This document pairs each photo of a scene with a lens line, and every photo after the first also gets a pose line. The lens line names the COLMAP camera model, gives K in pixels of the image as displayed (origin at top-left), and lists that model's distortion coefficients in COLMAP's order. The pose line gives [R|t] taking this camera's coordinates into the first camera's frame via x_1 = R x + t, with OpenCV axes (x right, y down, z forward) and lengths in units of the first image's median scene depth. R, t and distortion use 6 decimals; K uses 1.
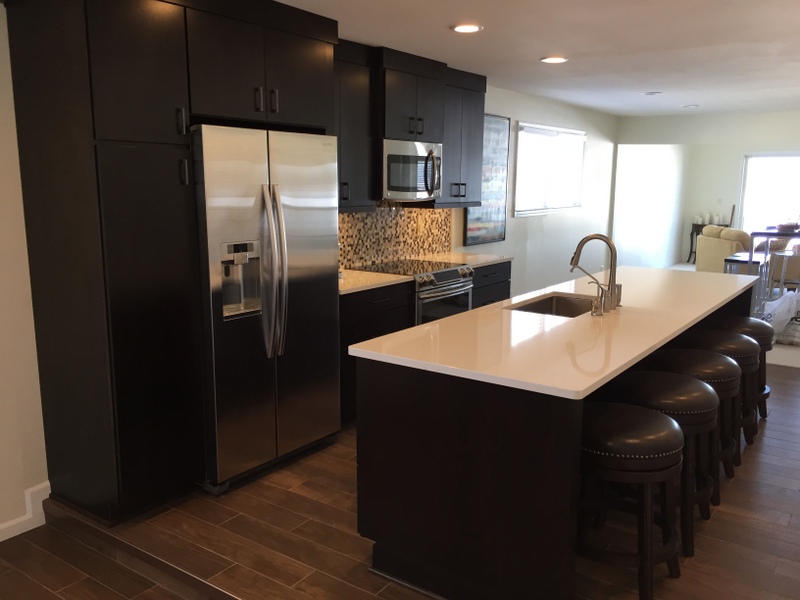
lens RADIAL K [[686.8, 0, 405.3], [0, 686.8, 300.6], [0, 0, 1]] dist [0.078689, -0.094508]
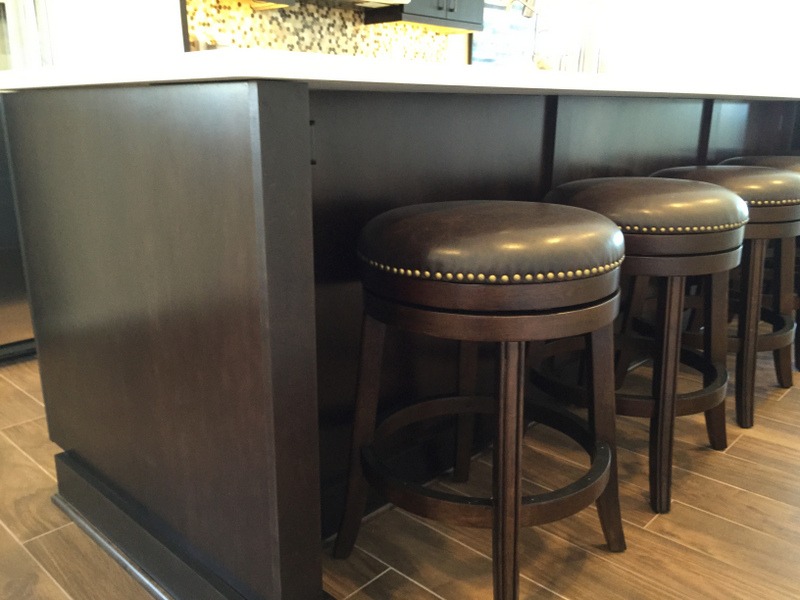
lens RADIAL K [[686.8, 0, 397.1], [0, 686.8, 303.0], [0, 0, 1]] dist [0.078689, -0.094508]
pose [[0.988142, 0.032352, -0.150094, 0.157084], [-0.017808, 0.995101, 0.097248, 0.090768], [0.152505, -0.093422, 0.983877, 0.261339]]
